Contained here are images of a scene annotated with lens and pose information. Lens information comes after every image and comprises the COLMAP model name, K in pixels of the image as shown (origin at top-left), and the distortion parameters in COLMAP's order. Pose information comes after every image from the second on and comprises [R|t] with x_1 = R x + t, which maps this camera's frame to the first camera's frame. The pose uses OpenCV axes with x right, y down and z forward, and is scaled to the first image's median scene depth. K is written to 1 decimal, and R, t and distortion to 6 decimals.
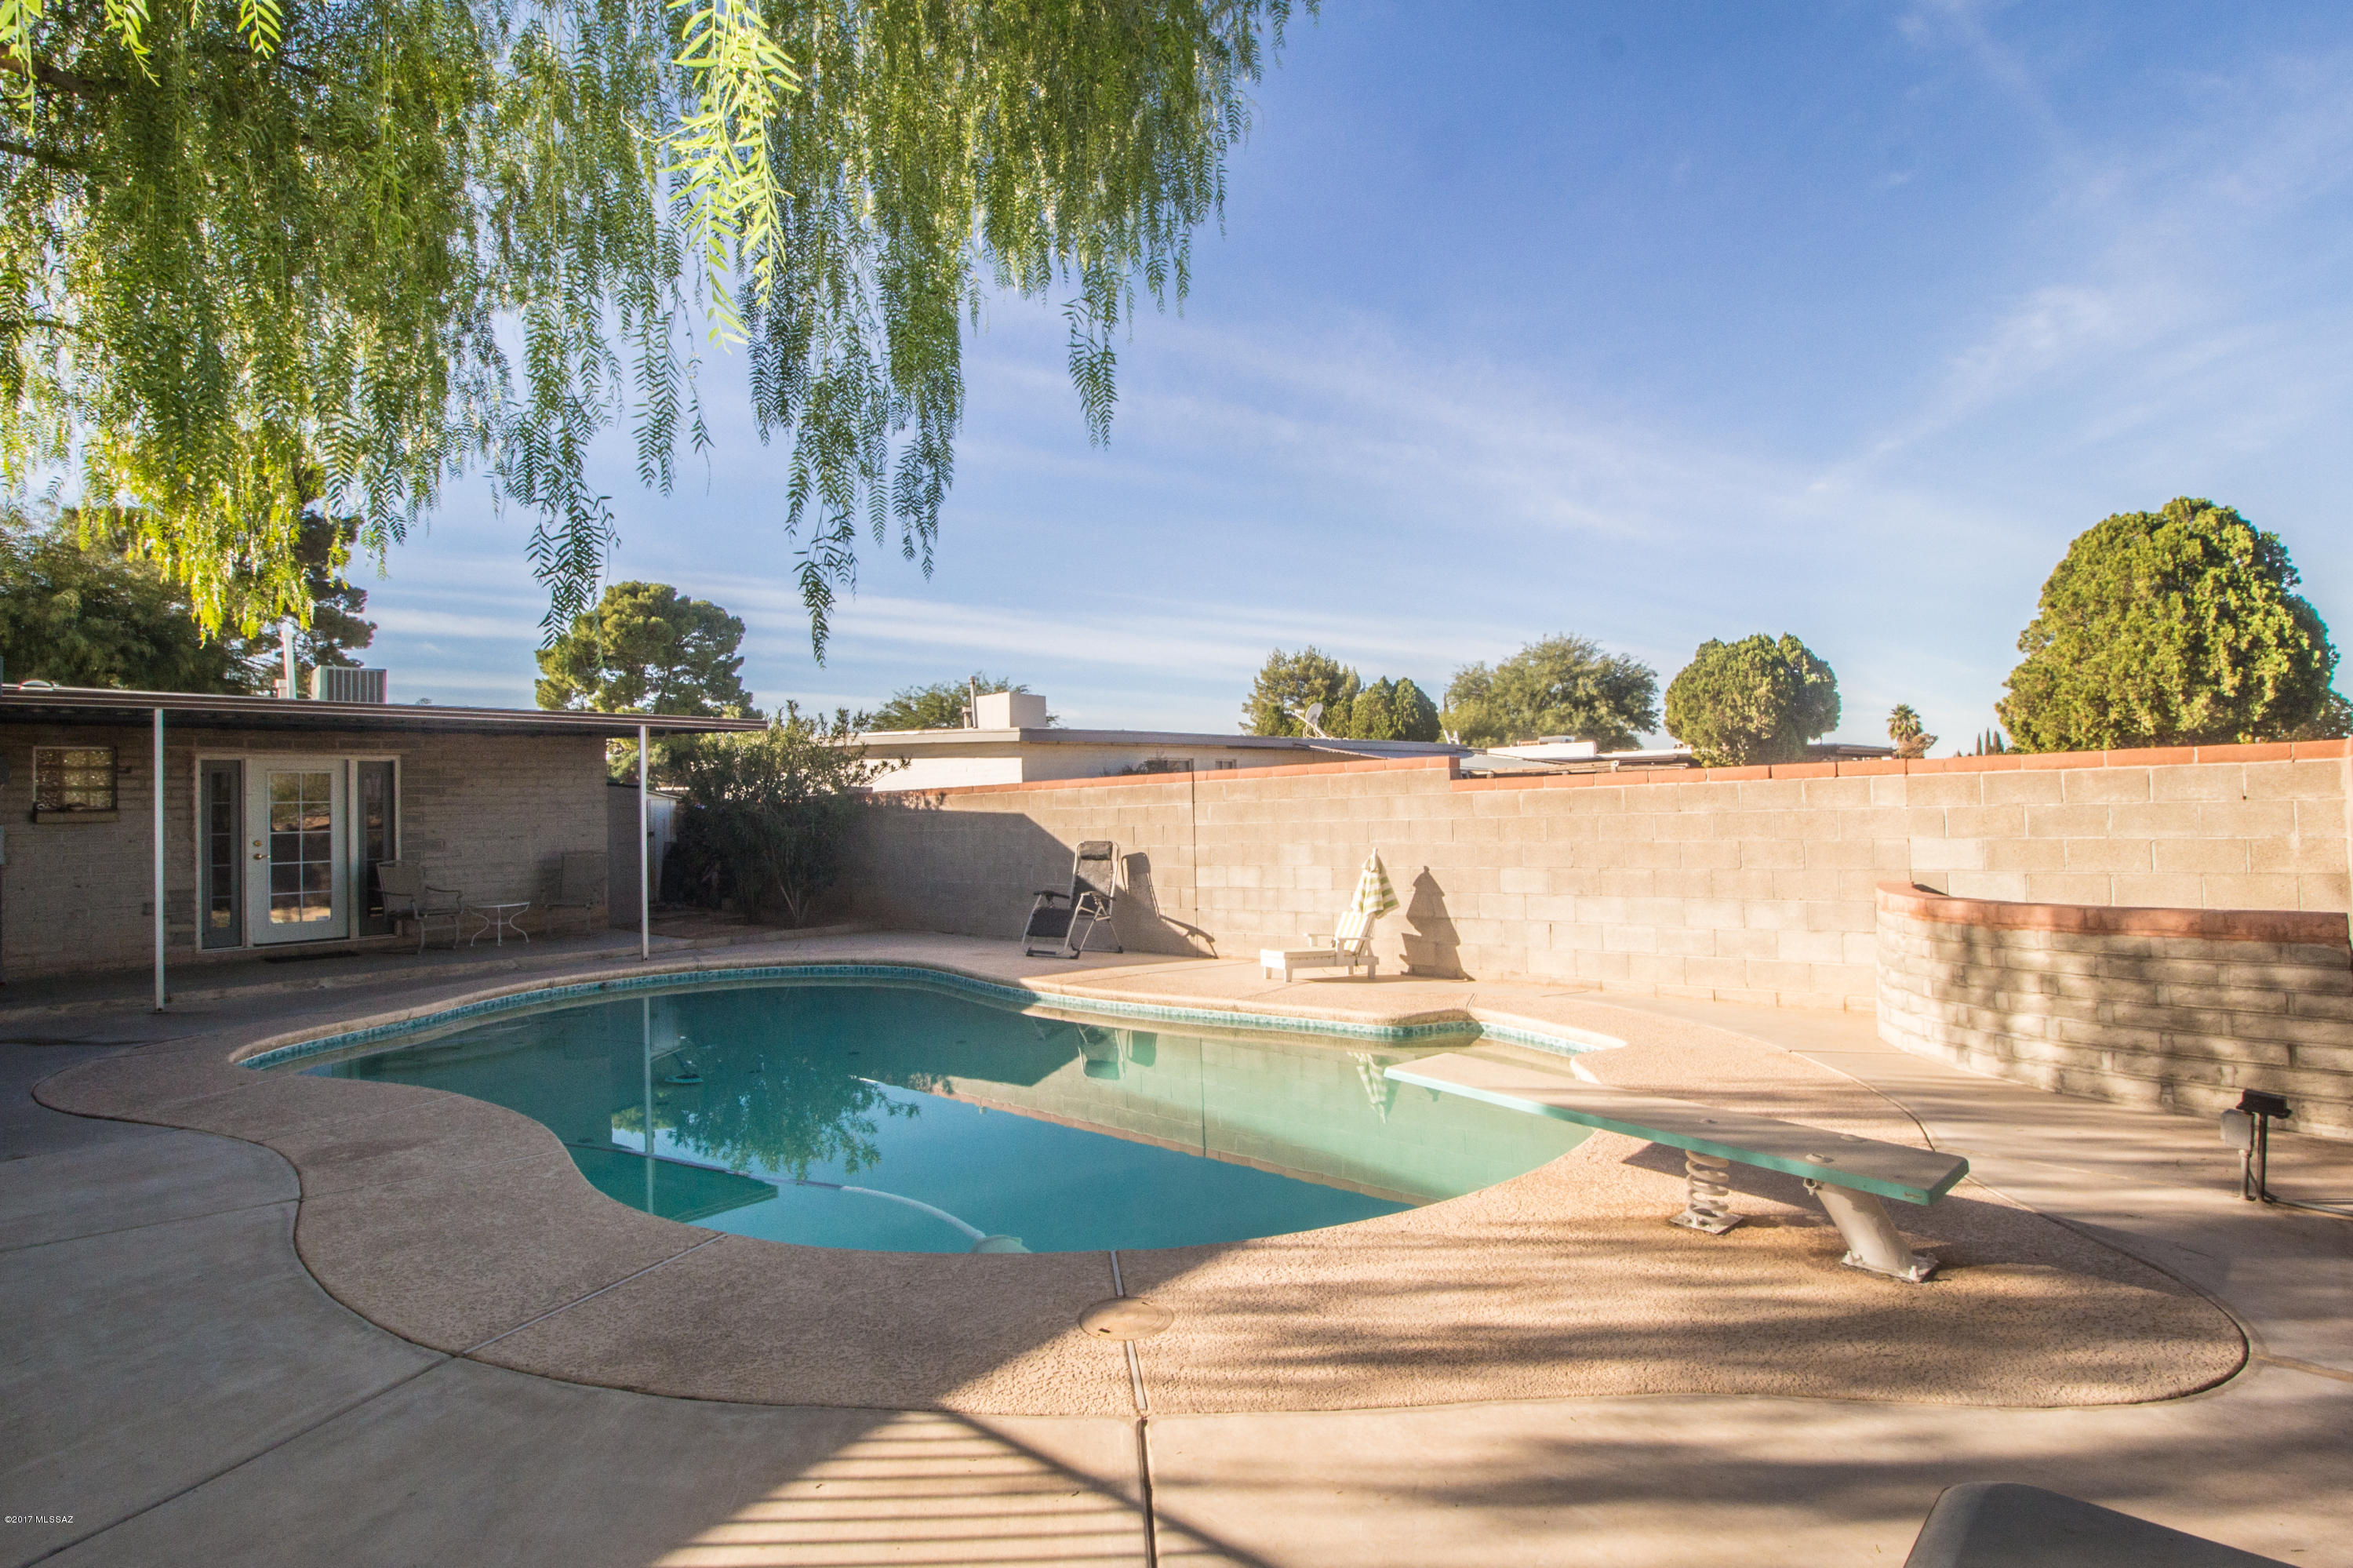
lens RADIAL K [[1184.8, 0, 1178.9], [0, 1184.8, 776.3], [0, 0, 1]] dist [0.004009, -0.016506]
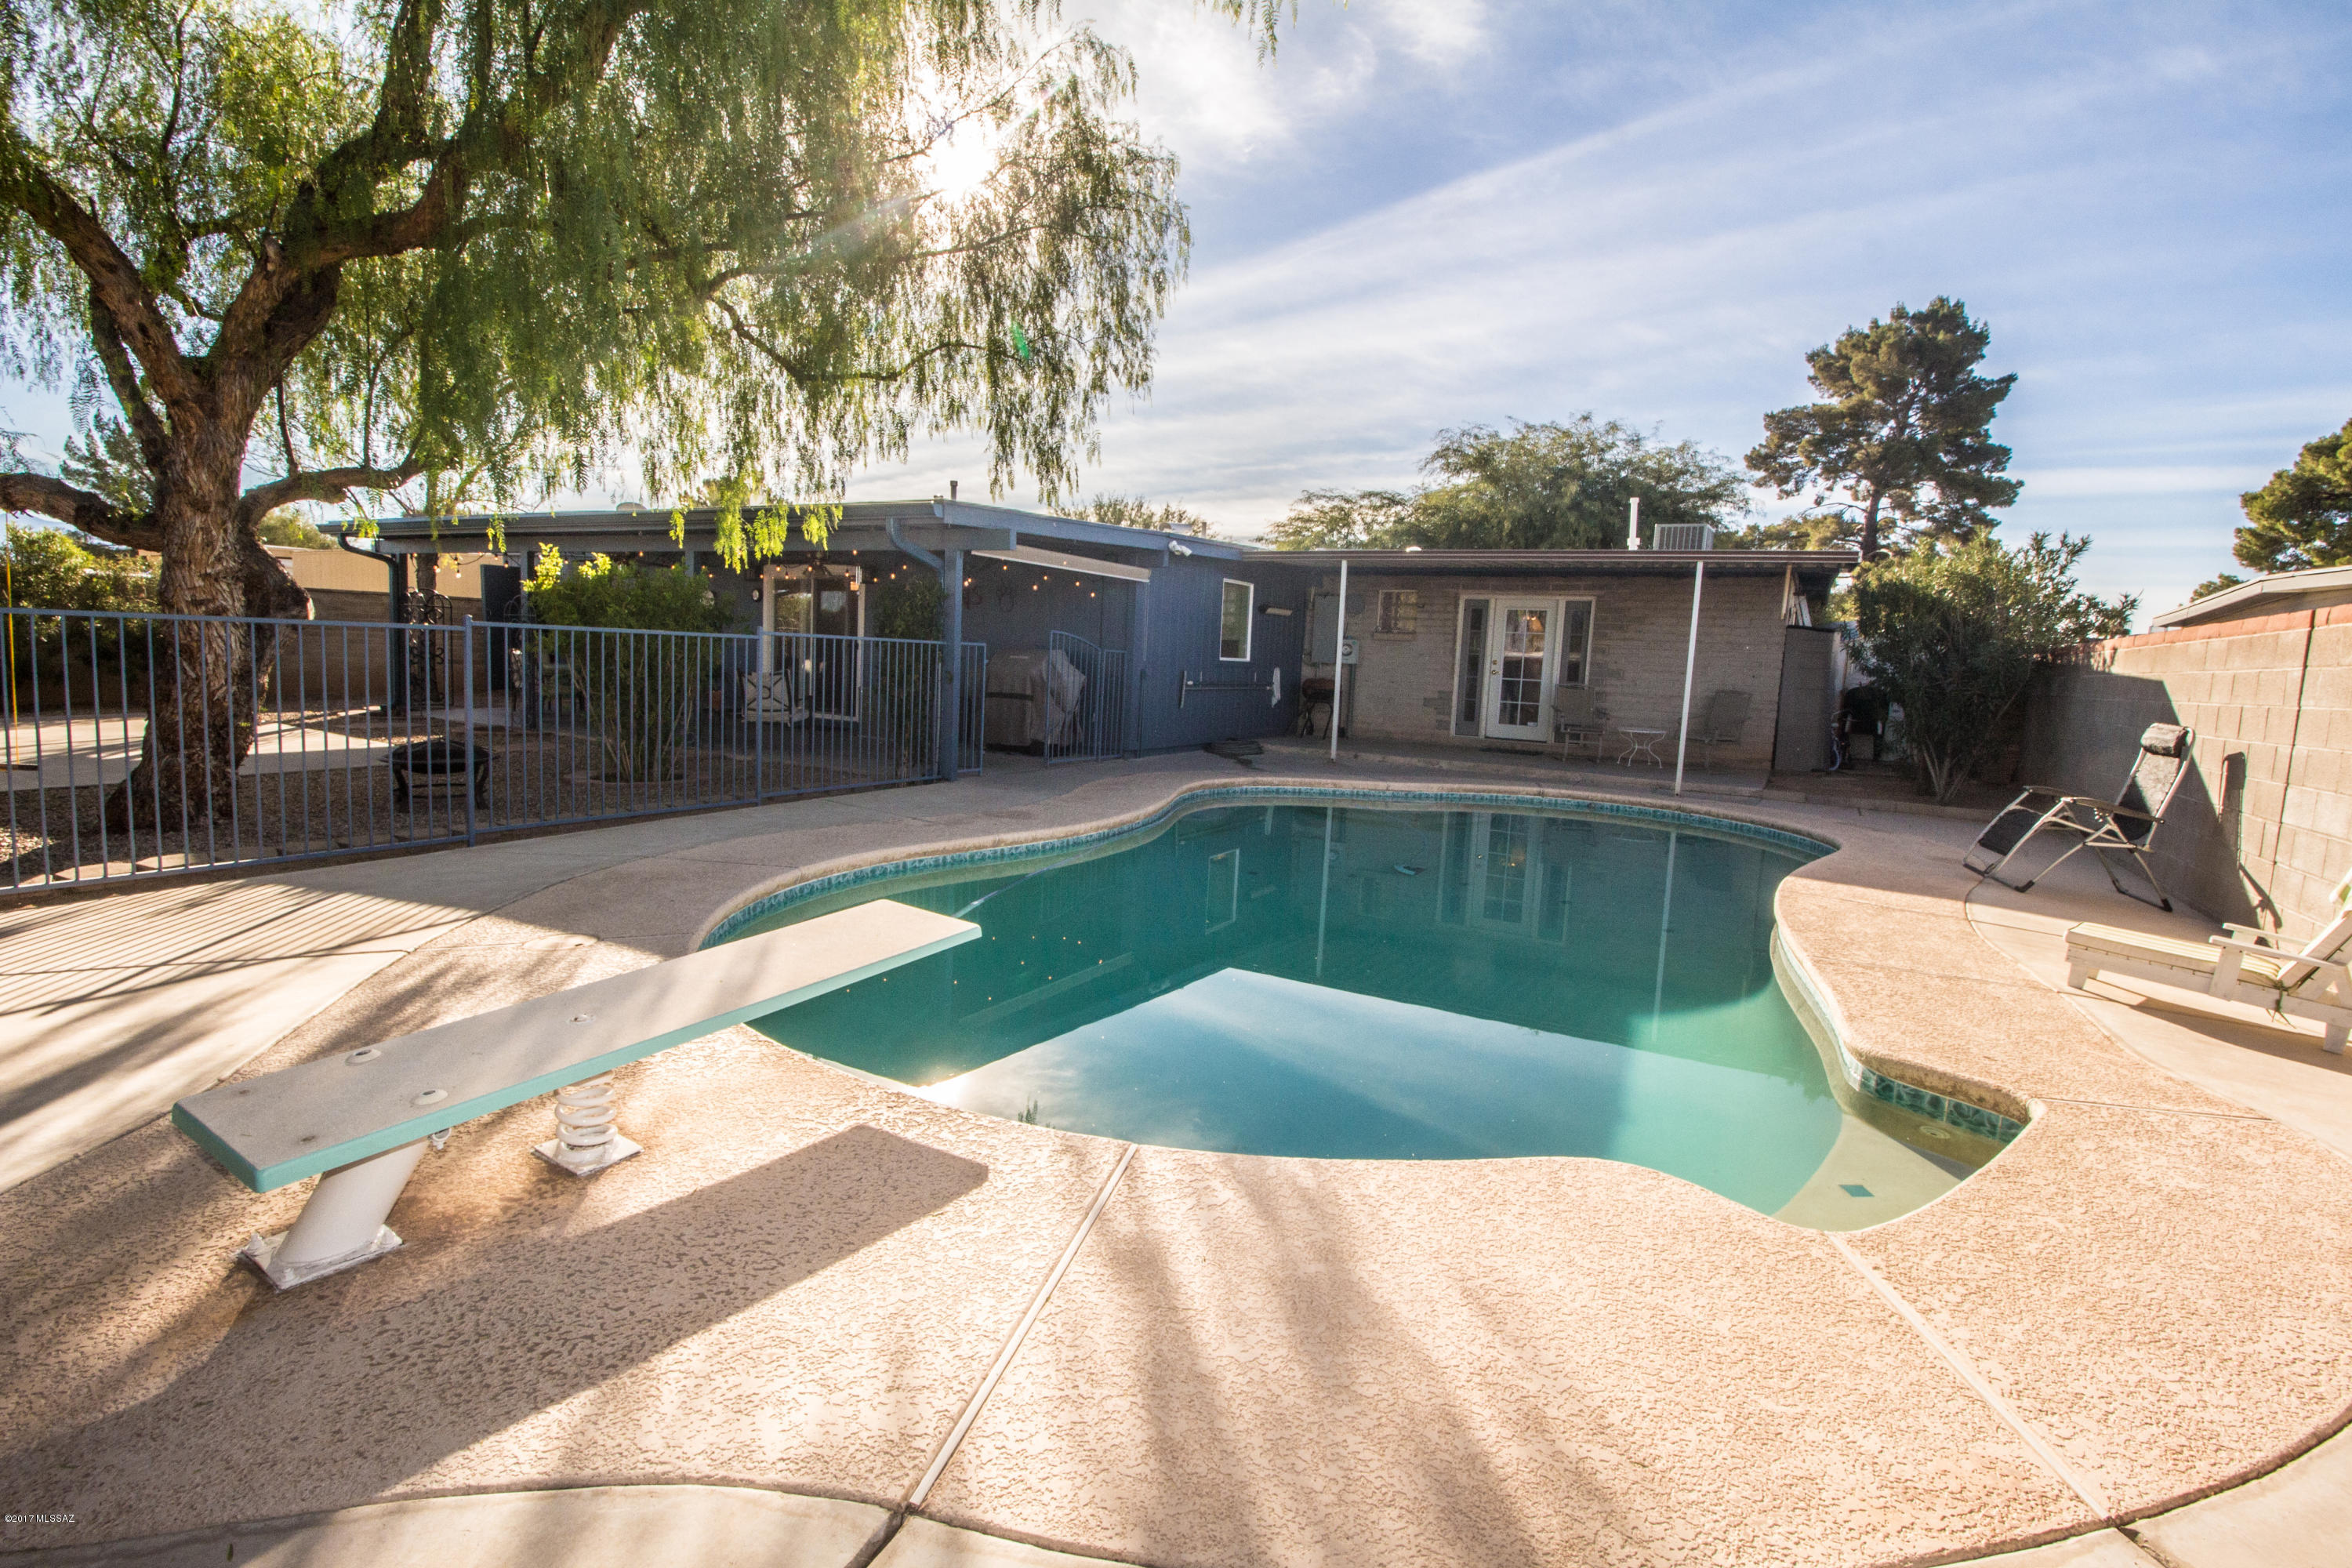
lens RADIAL K [[1091.1, 0, 1169.6], [0, 1091.1, 759.8], [0, 0, 1]] dist [0.005379, -0.015841]
pose [[0.211915, 0.133059, -0.968188, 0.355975], [-0.026397, 0.991106, 0.130431, 0.014817], [0.976932, -0.002083, 0.213543, 0.380627]]
